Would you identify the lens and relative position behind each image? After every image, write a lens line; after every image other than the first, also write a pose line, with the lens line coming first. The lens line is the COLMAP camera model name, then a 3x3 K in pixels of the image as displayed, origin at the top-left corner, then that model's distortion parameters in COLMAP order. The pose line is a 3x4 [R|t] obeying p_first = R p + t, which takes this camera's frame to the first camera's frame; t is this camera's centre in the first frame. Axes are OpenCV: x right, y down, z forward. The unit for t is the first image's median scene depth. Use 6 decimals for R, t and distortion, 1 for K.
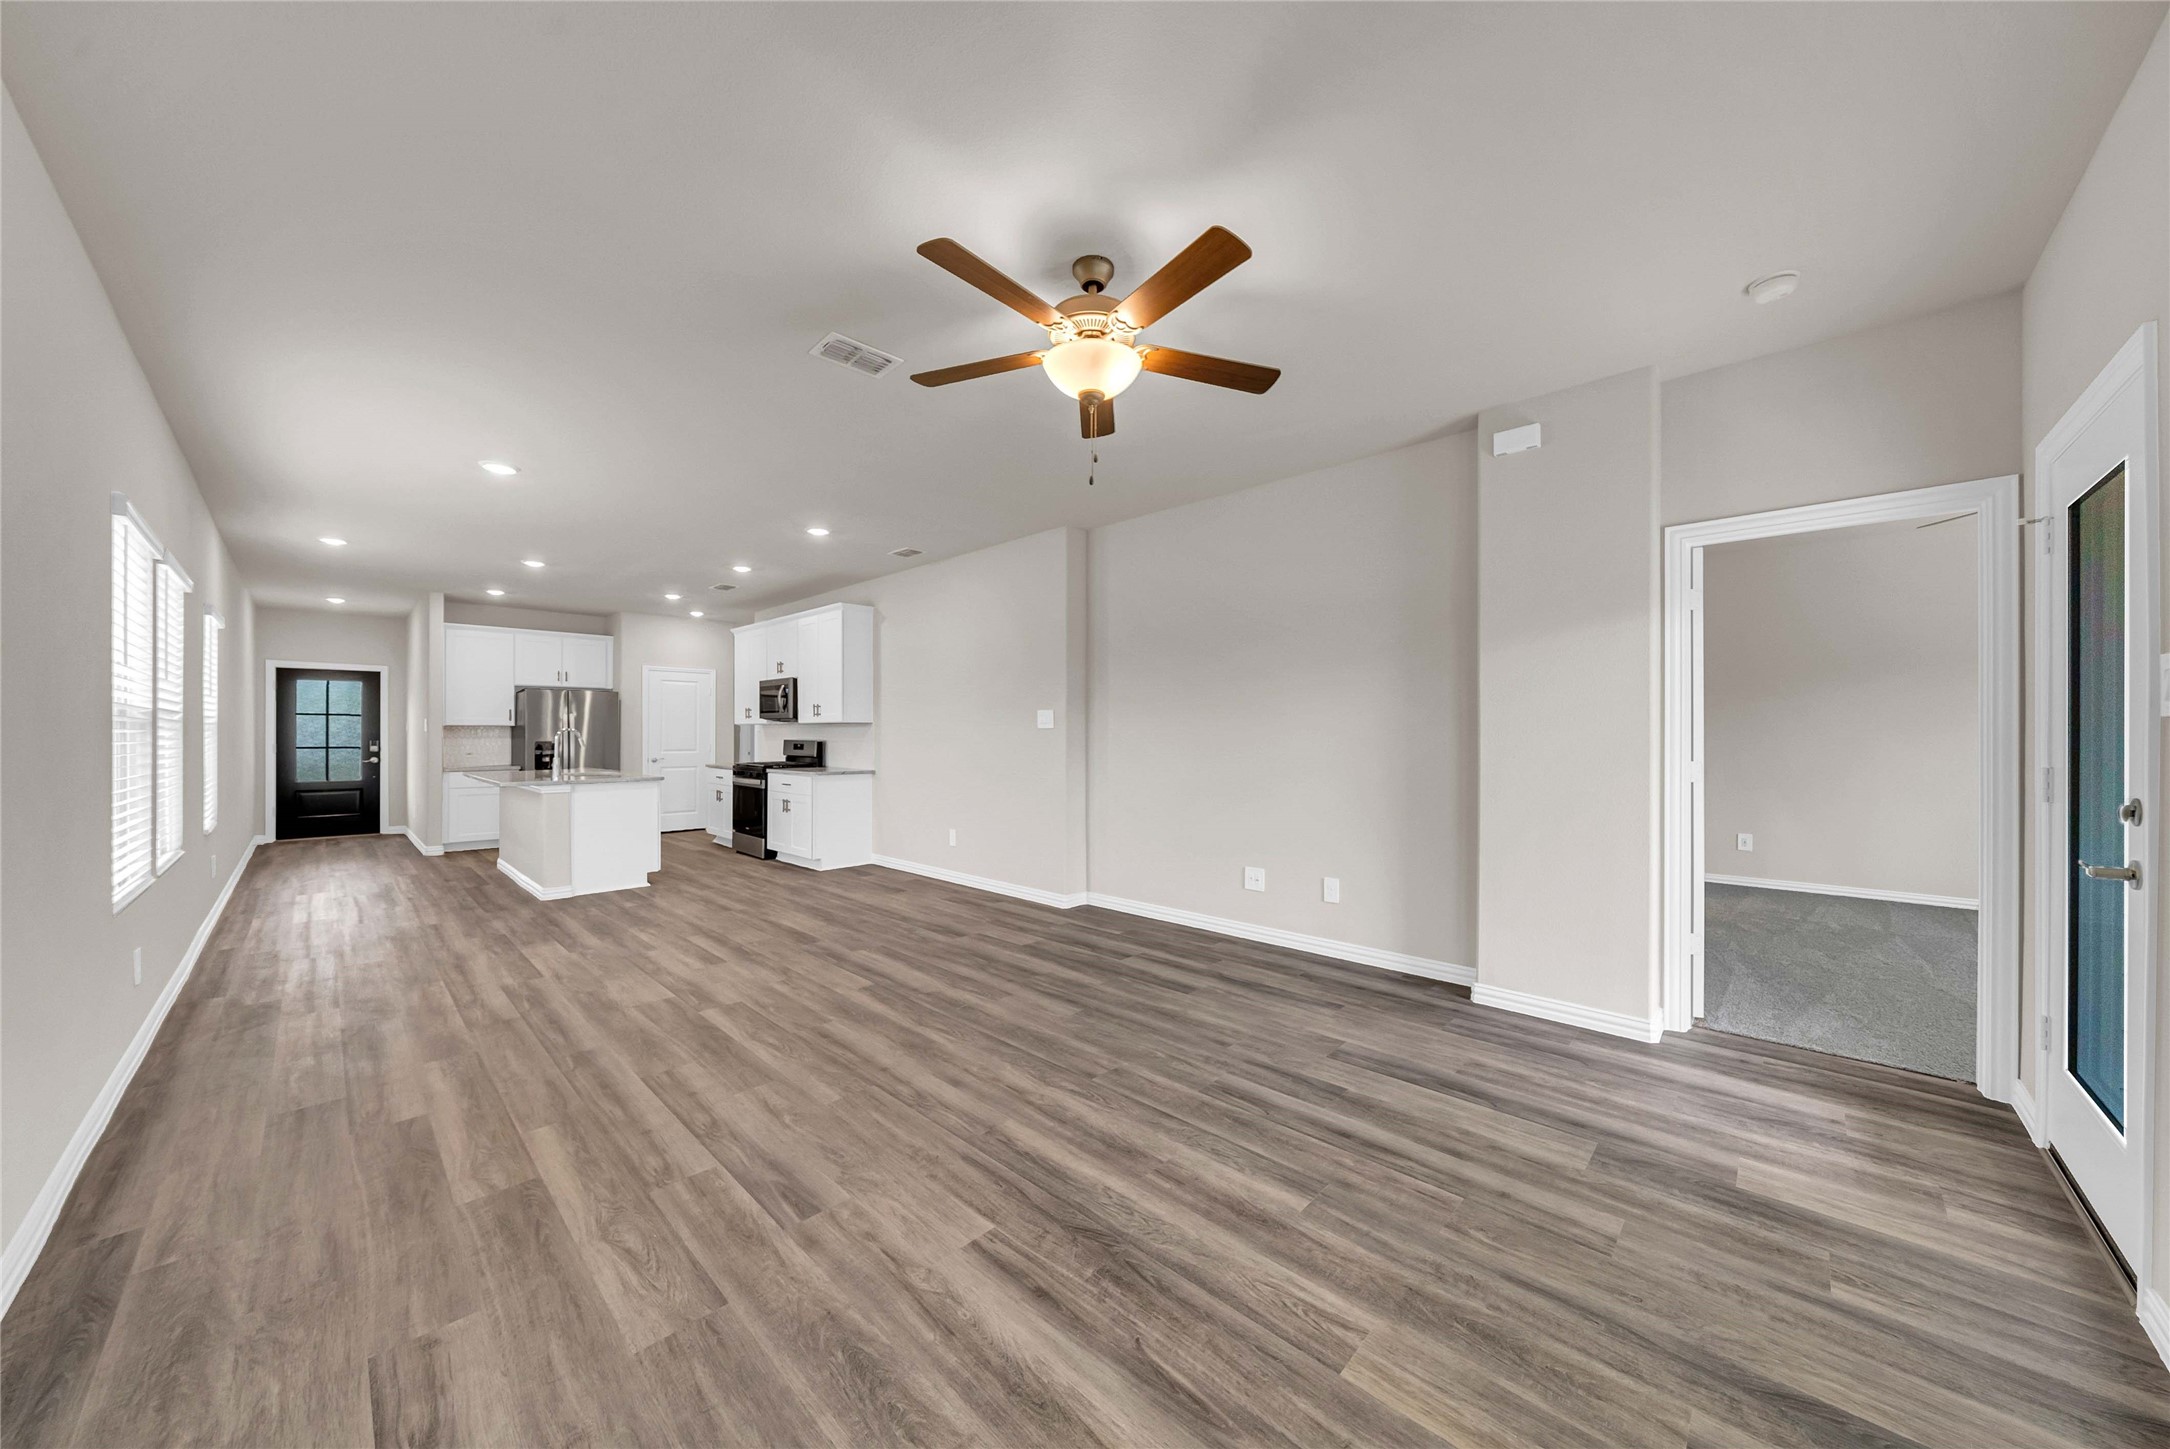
lens RADIAL K [[743.2, 0, 1088.1], [0, 743.2, 728.2], [0, 0, 1]] dist [-0.002140, -0.000277]
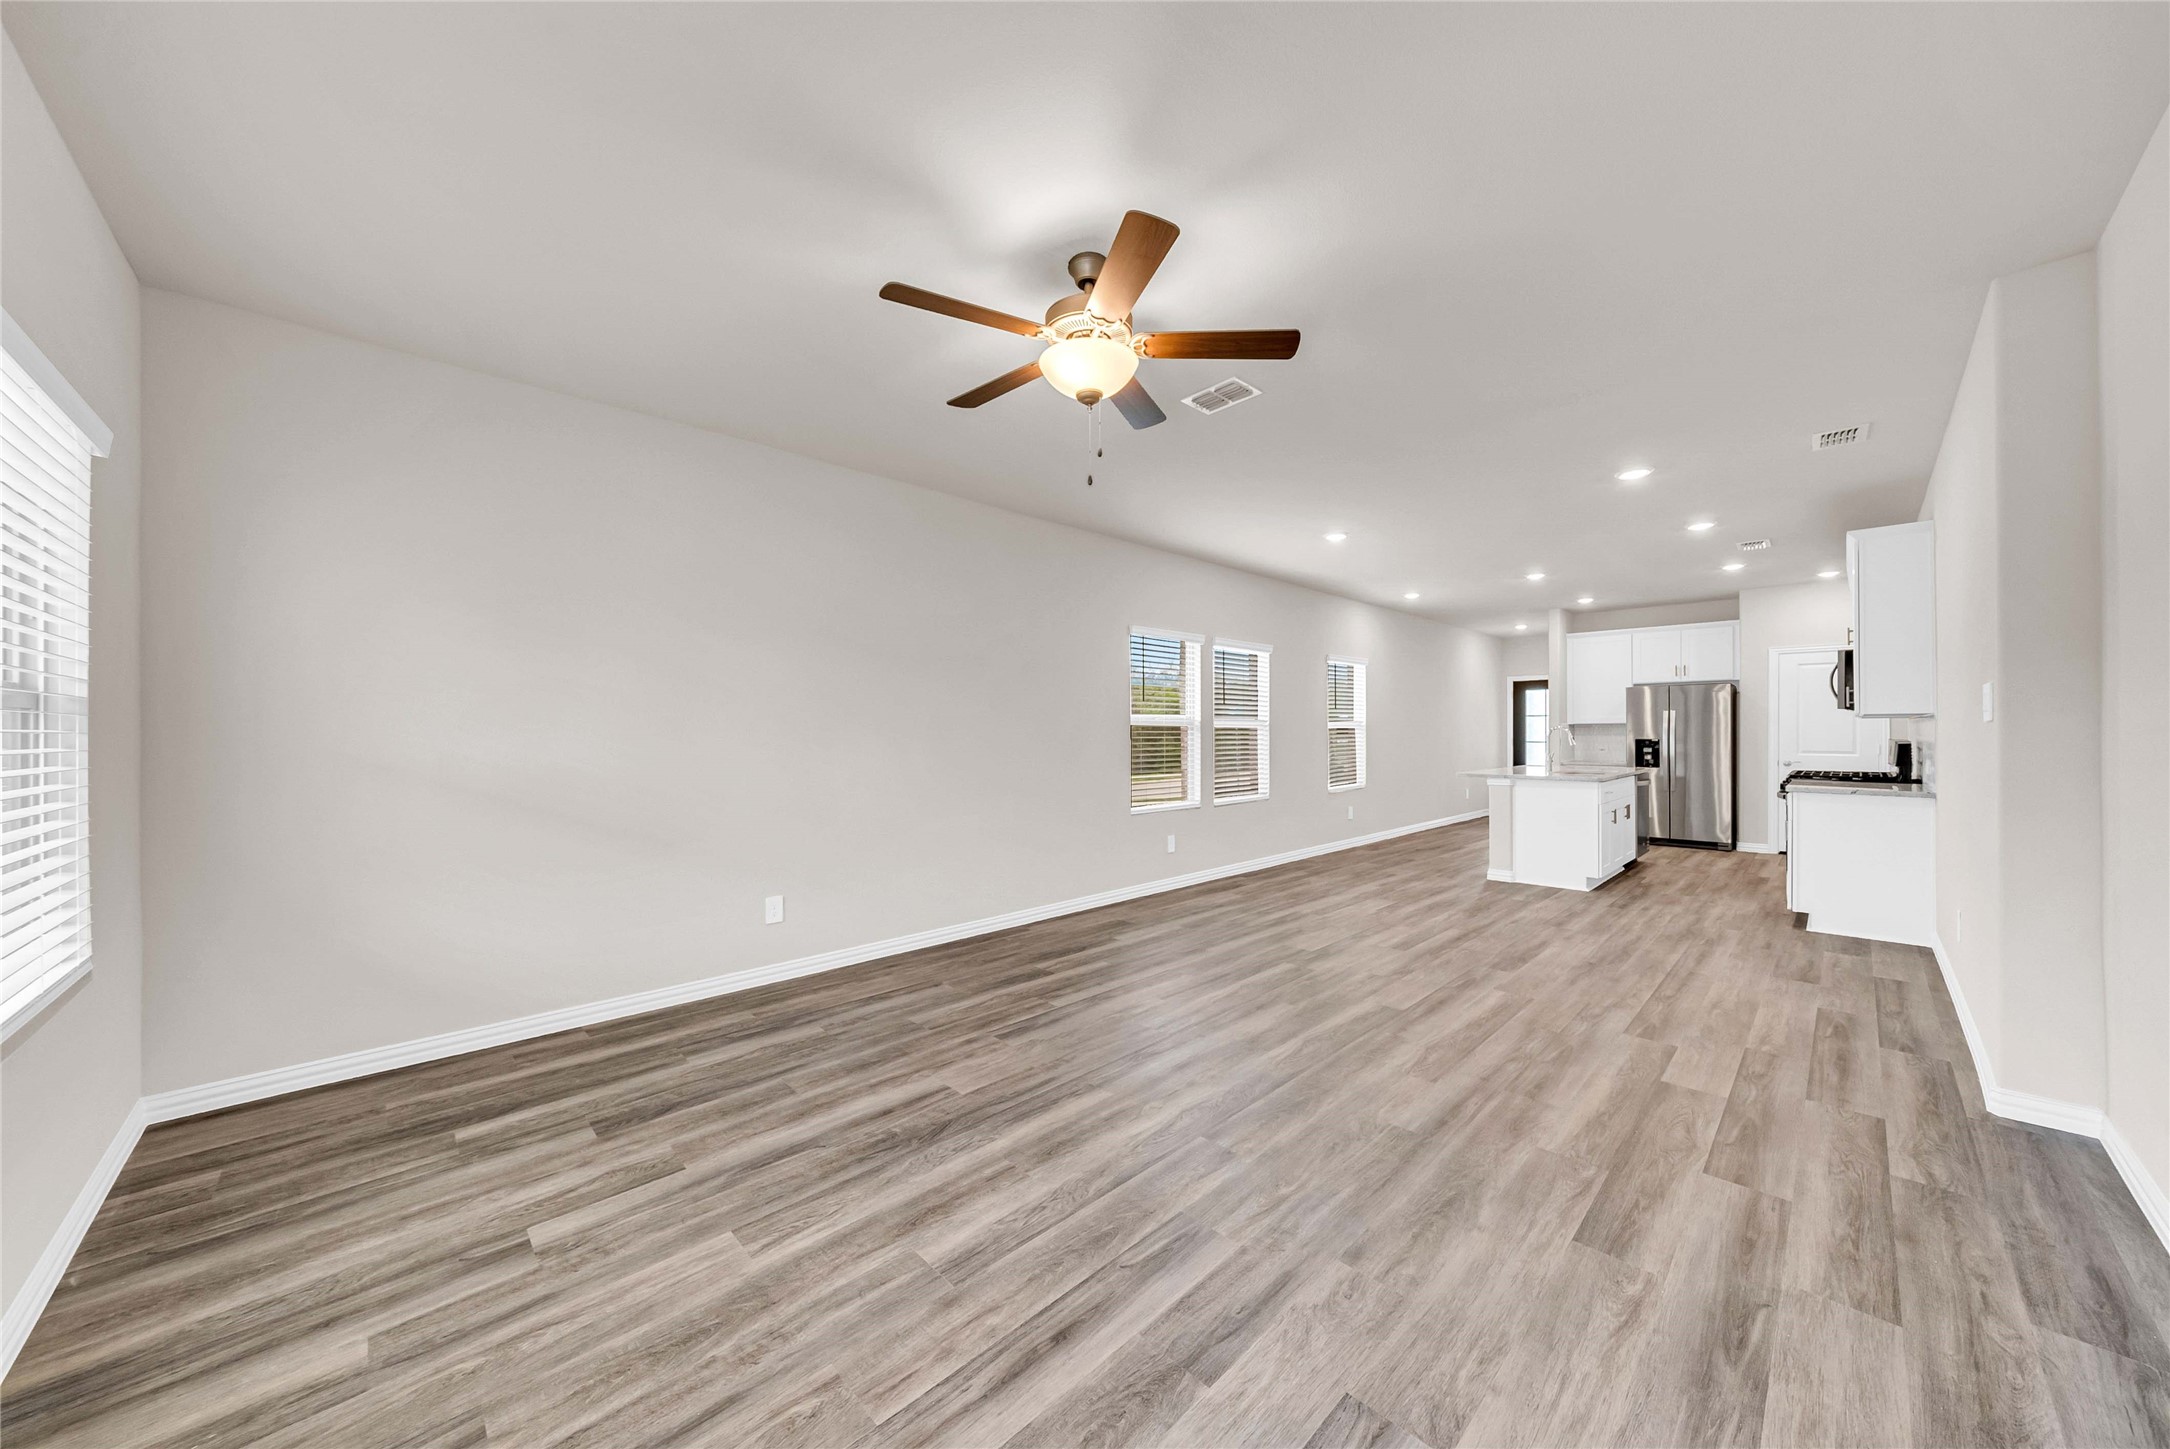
lens RADIAL K [[742.9, 0, 1091.8], [0, 742.9, 735.0], [0, 0, 1]] dist [-0.005147, -0.000308]
pose [[-0.032216, 0.004604, -0.999470, 0.528470], [0.009677, 0.999944, 0.004294, 0.001824], [0.999434, -0.009534, -0.032259, 0.552635]]
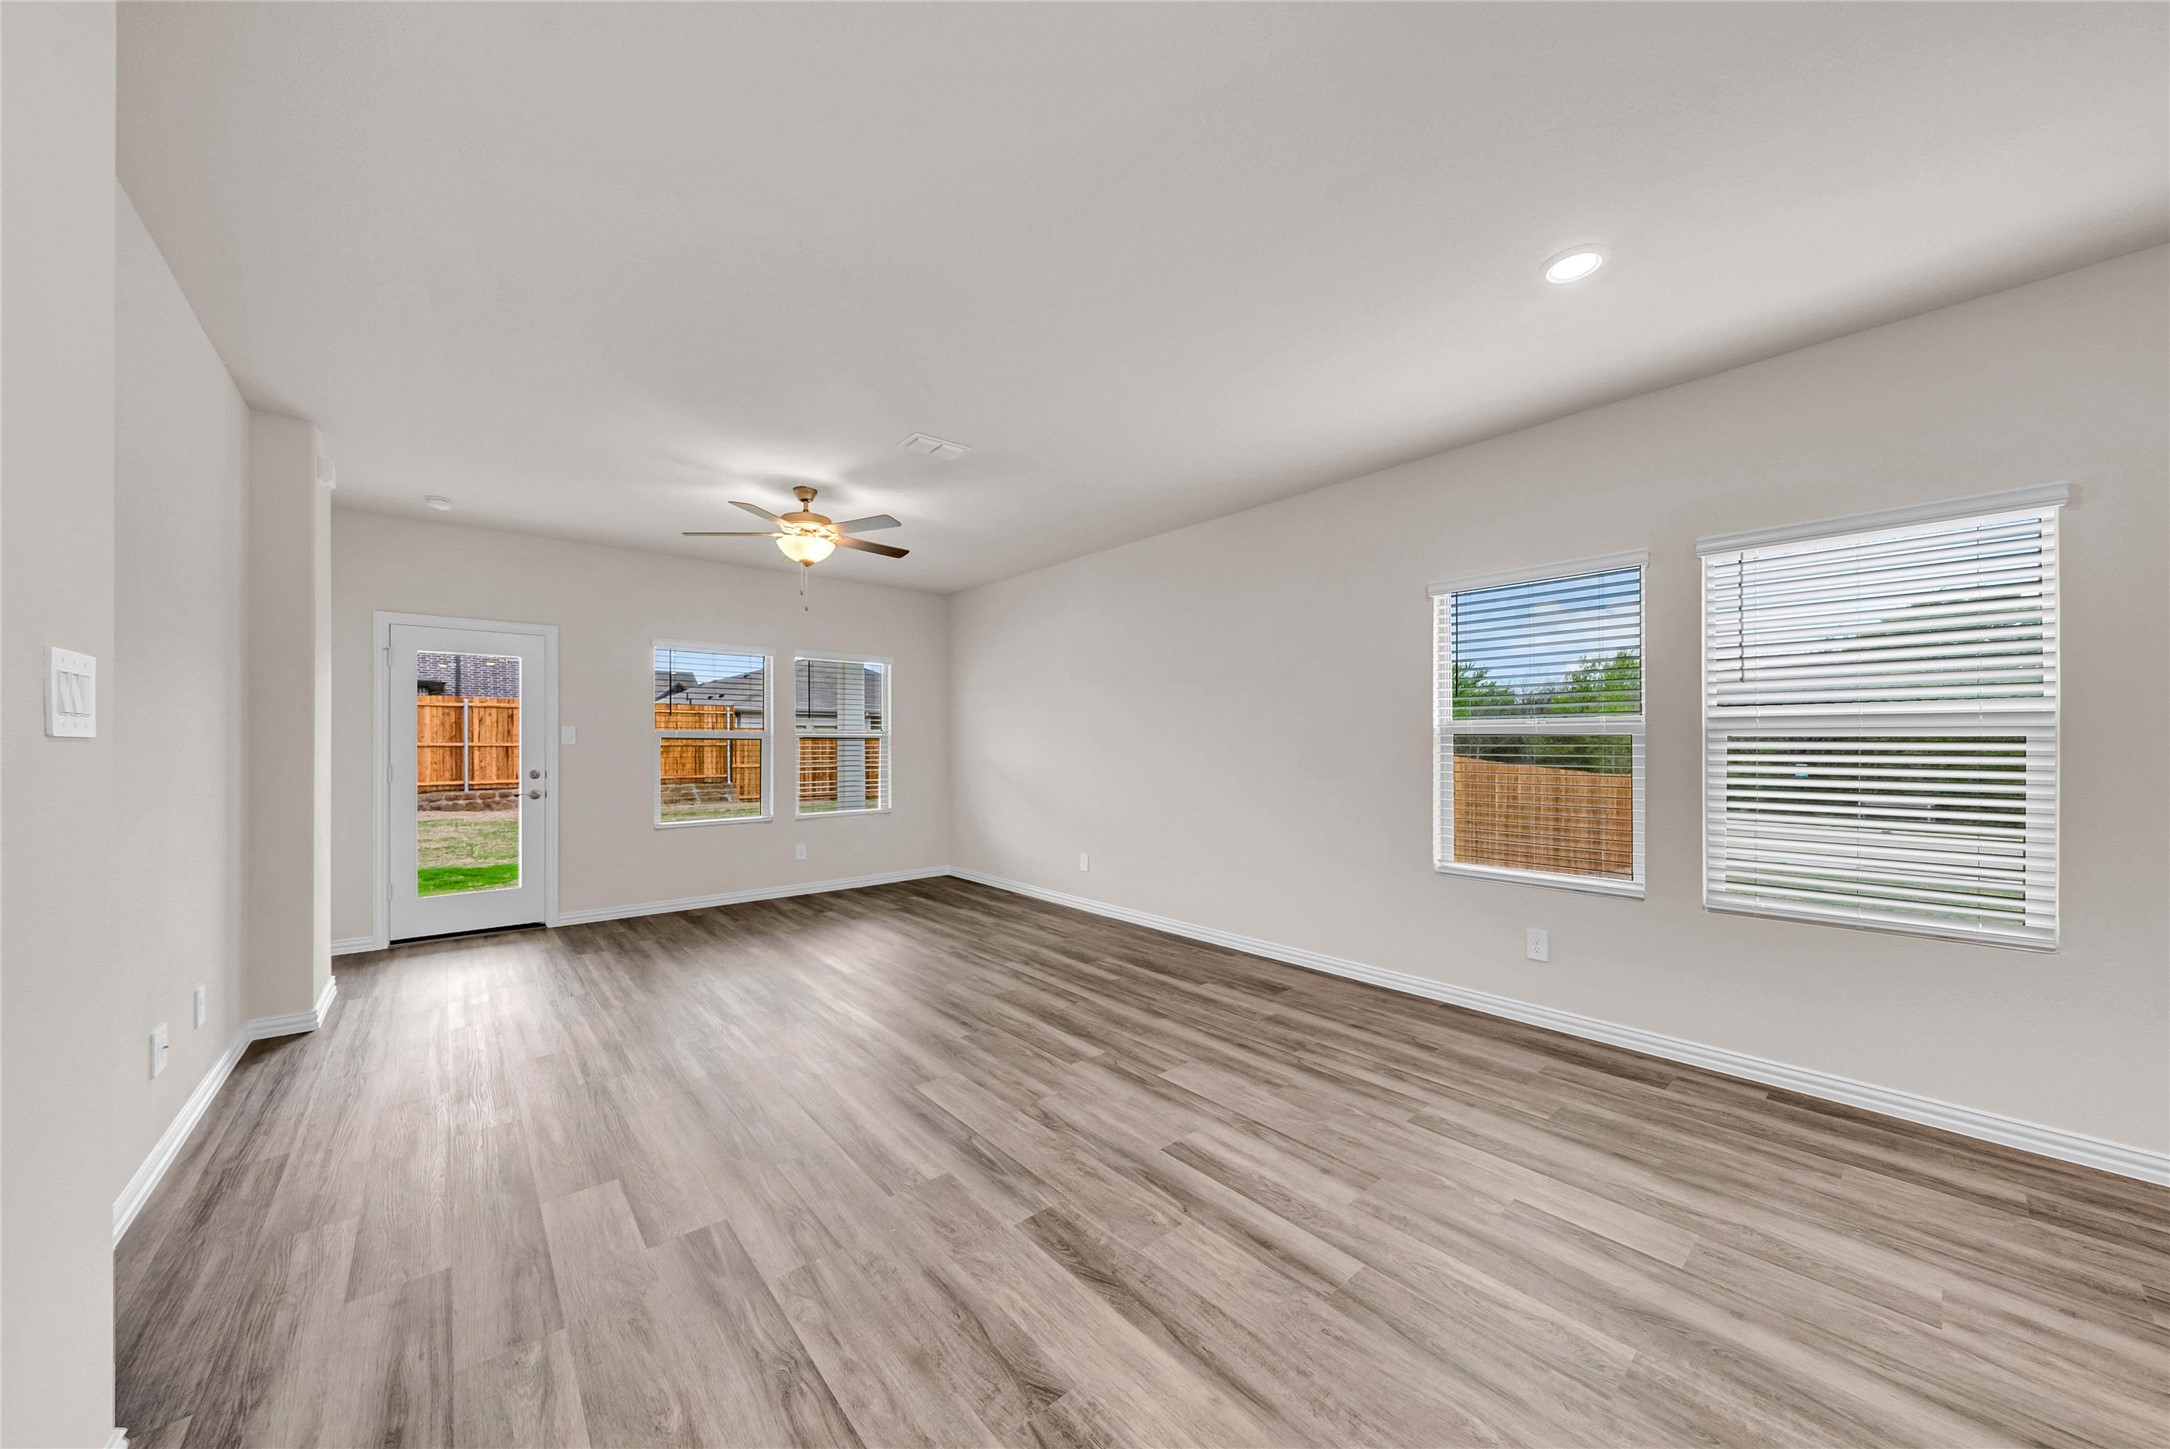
lens RADIAL K [[746.2, 0, 1090.4], [0, 746.2, 744.6], [0, 0, 1]] dist [-0.004860, -0.000020]
pose [[-0.996138, 0.003880, 0.087712, -0.447495], [0.003313, 0.999973, -0.006603, 0.005808], [-0.087735, -0.006287, -0.996124, 1.462705]]
